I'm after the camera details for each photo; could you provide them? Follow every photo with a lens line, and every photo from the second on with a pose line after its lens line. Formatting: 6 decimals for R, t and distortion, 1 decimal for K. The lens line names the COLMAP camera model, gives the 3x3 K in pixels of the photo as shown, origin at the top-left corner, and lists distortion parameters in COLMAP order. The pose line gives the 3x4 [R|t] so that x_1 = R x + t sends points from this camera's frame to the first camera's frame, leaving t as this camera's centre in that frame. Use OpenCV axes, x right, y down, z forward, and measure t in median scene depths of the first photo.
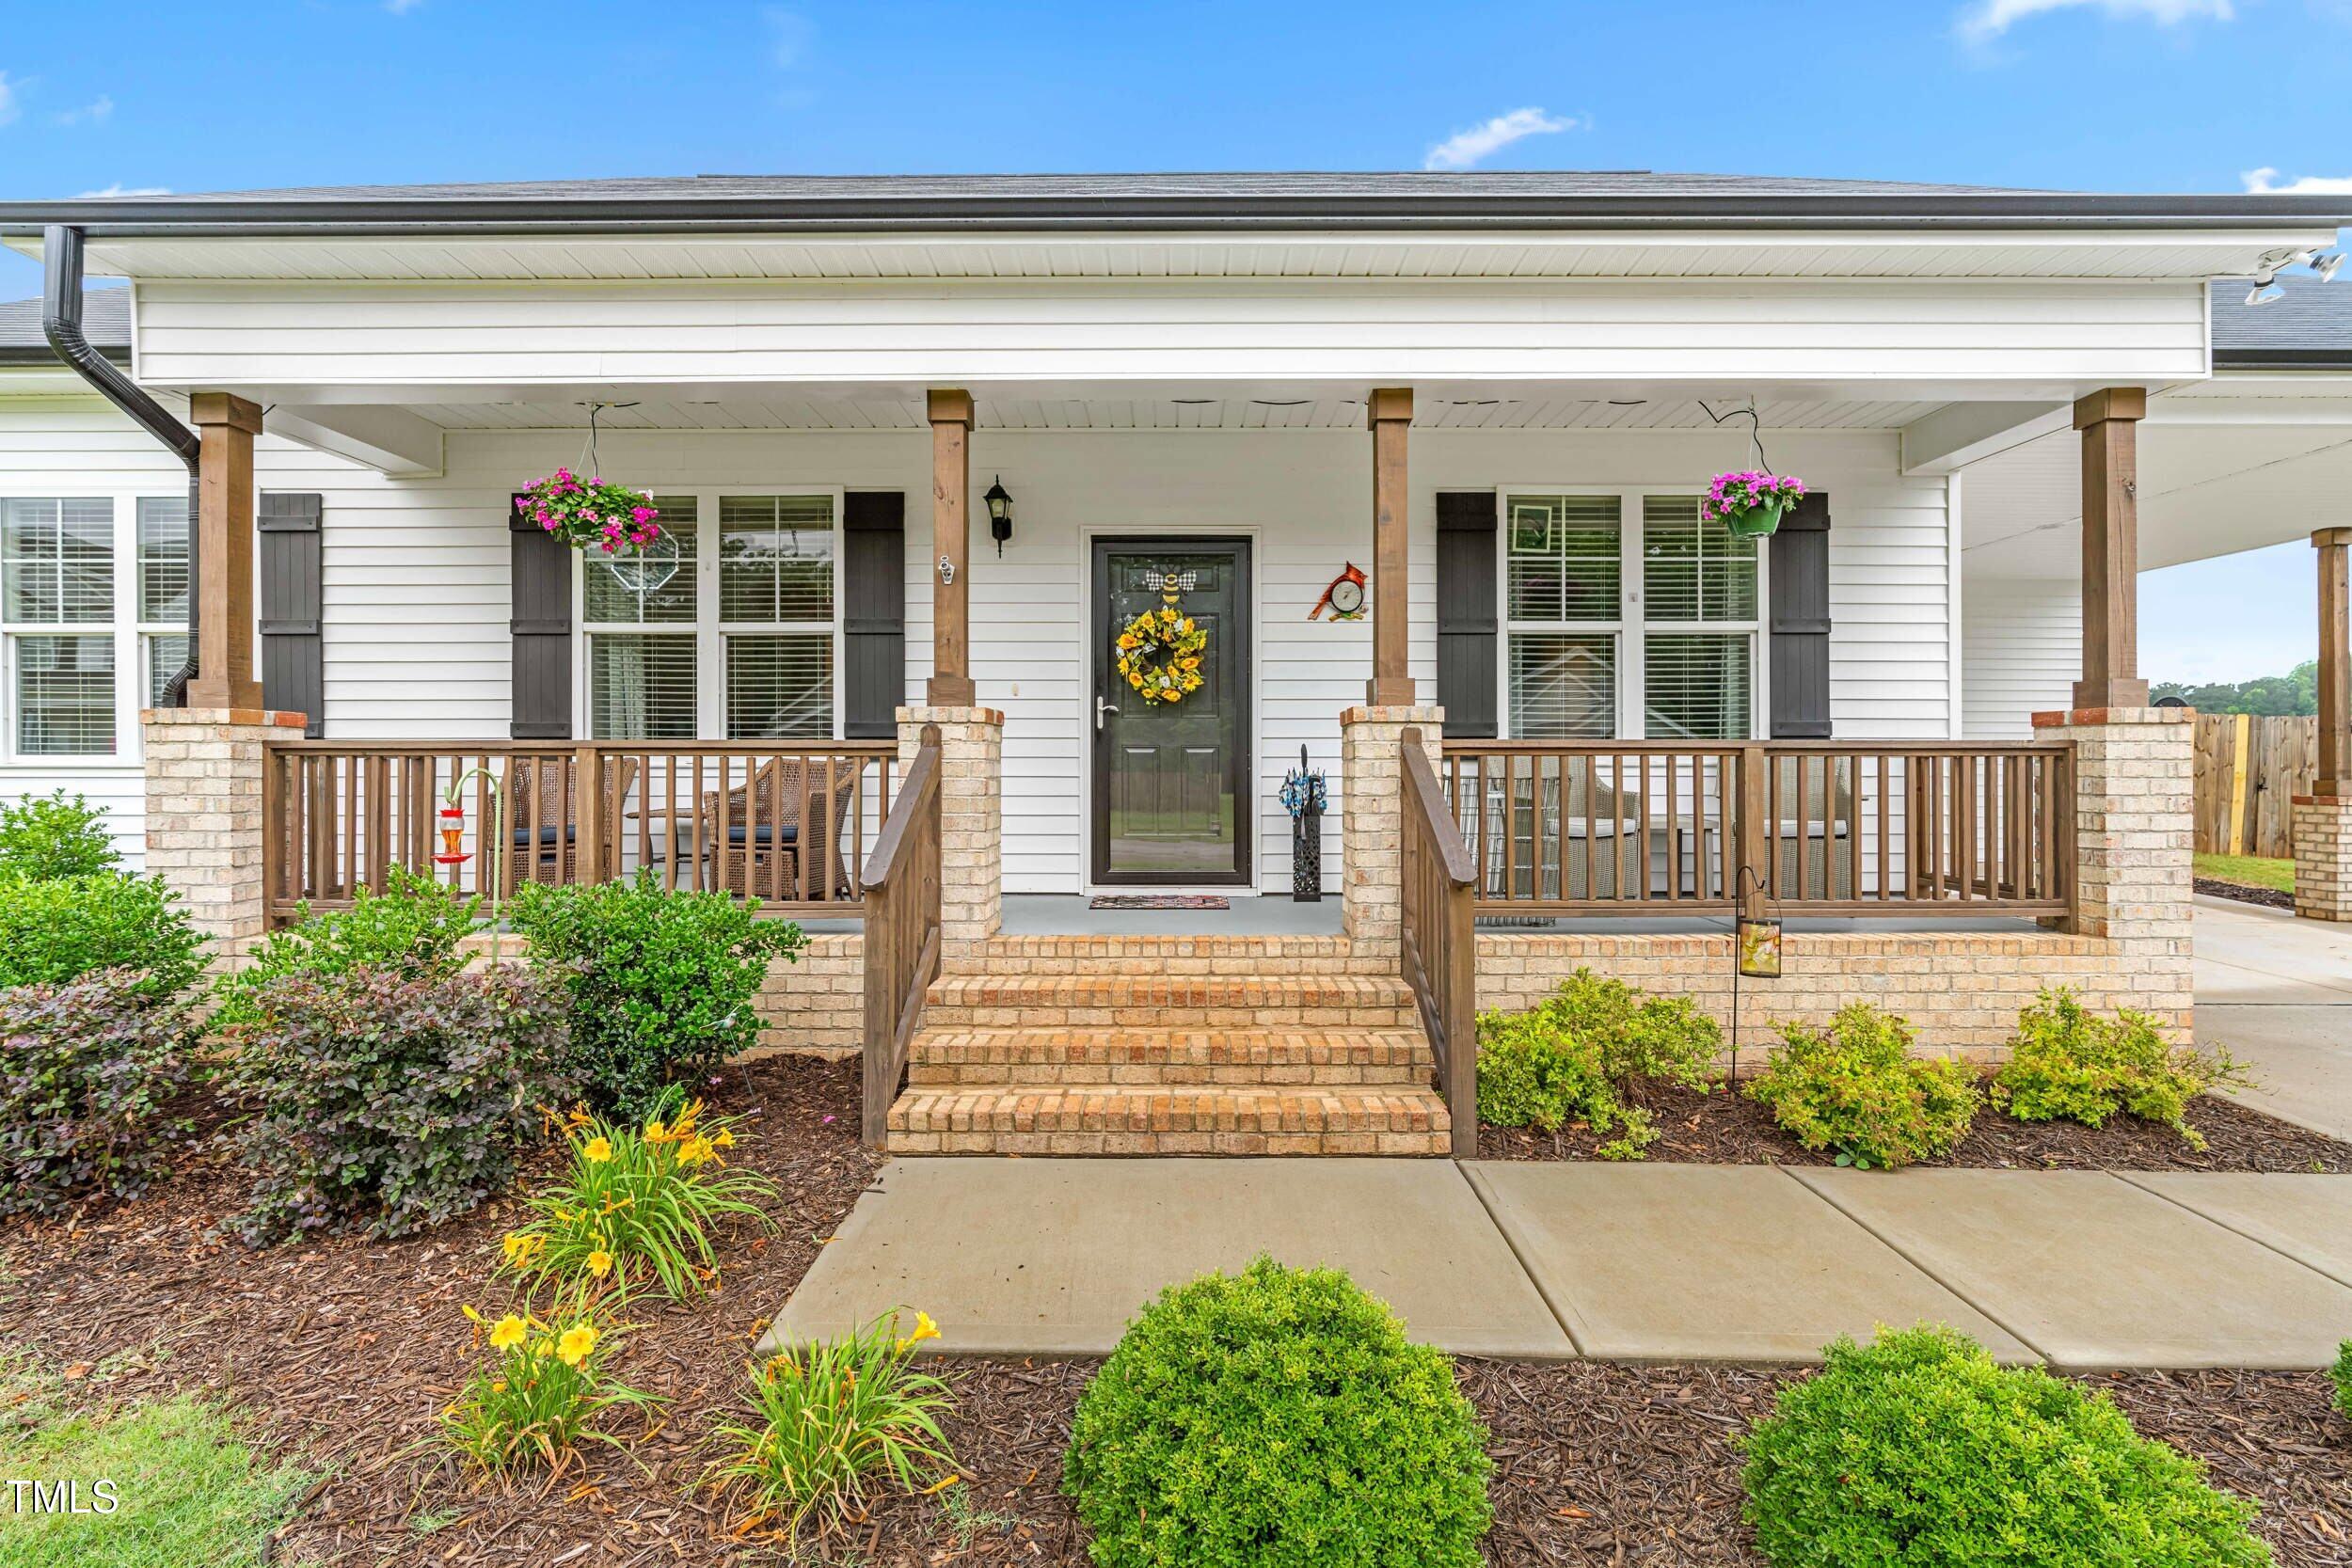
lens RADIAL K [[1068.5, 0, 1179.7], [0, 1068.5, 776.1], [0, 0, 1]] dist [-0.006098, 0.000542]
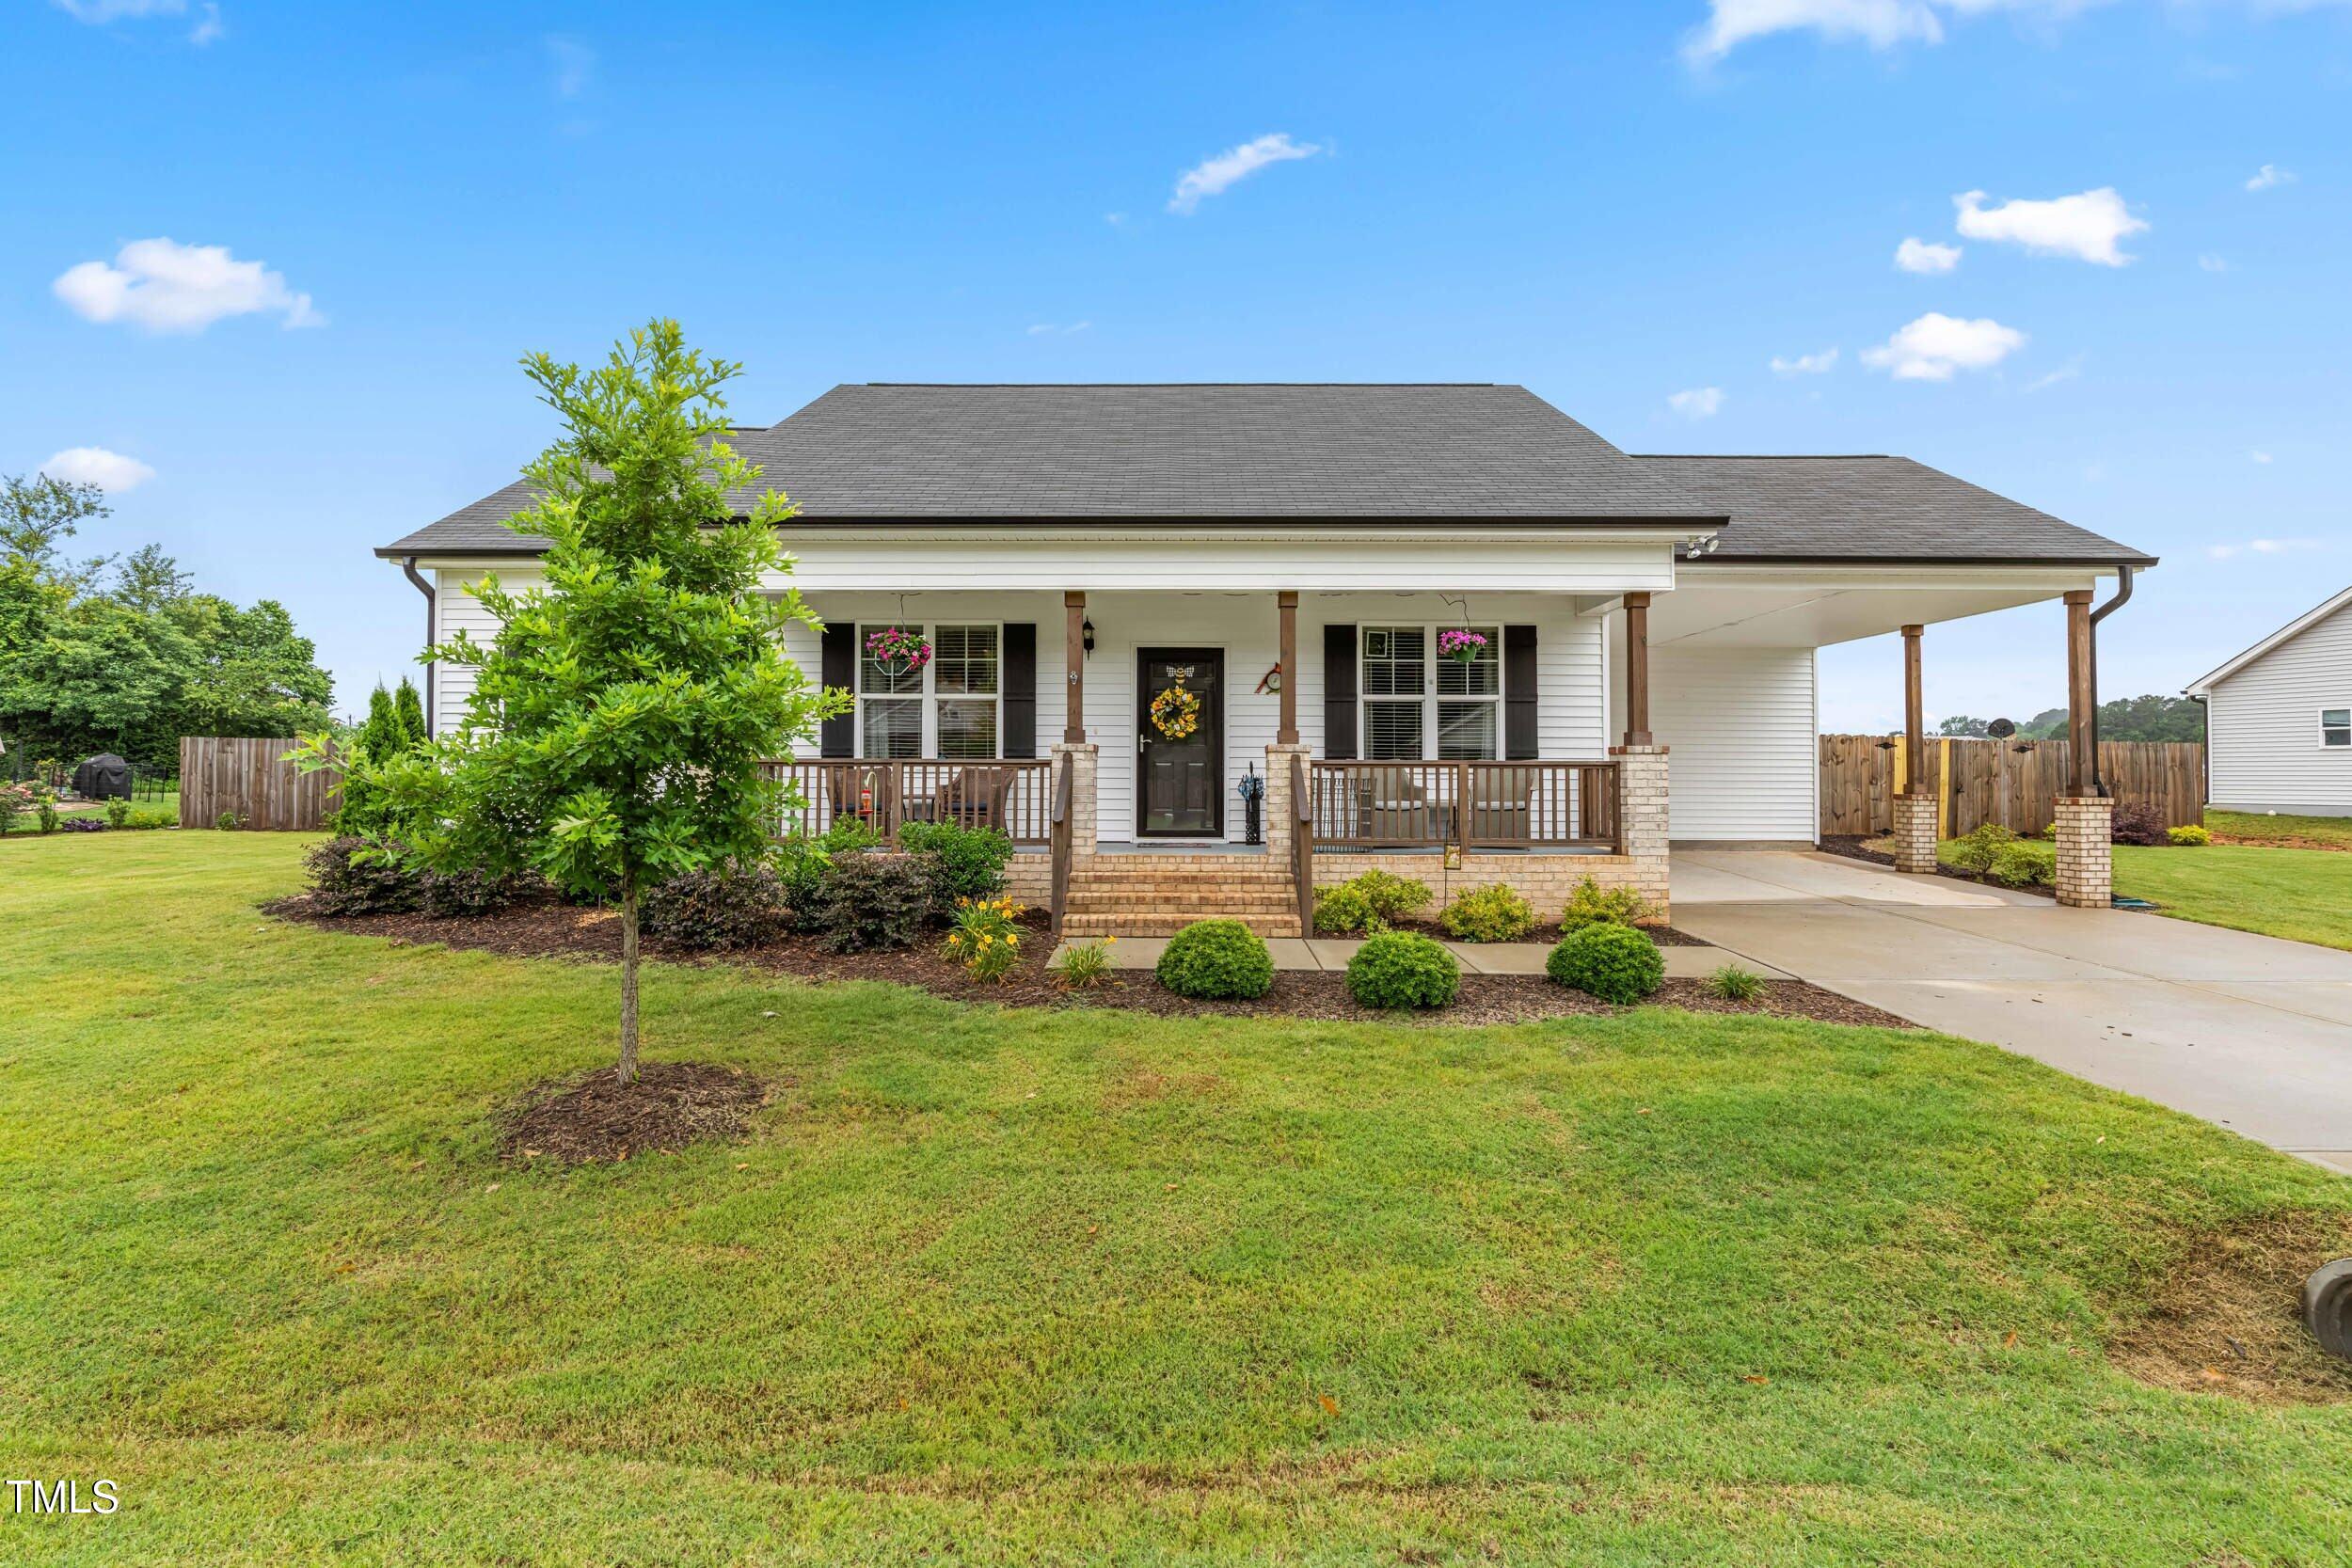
lens RADIAL K [[1068.5, 0, 1179.7], [0, 1068.5, 776.1], [0, 0, 1]] dist [-0.006098, 0.000542]
pose [[0.999991, 0.002988, 0.002928, -0.015140], [-0.002964, 0.999963, -0.008093, 0.012516], [-0.002952, 0.008084, 0.999963, -0.916515]]
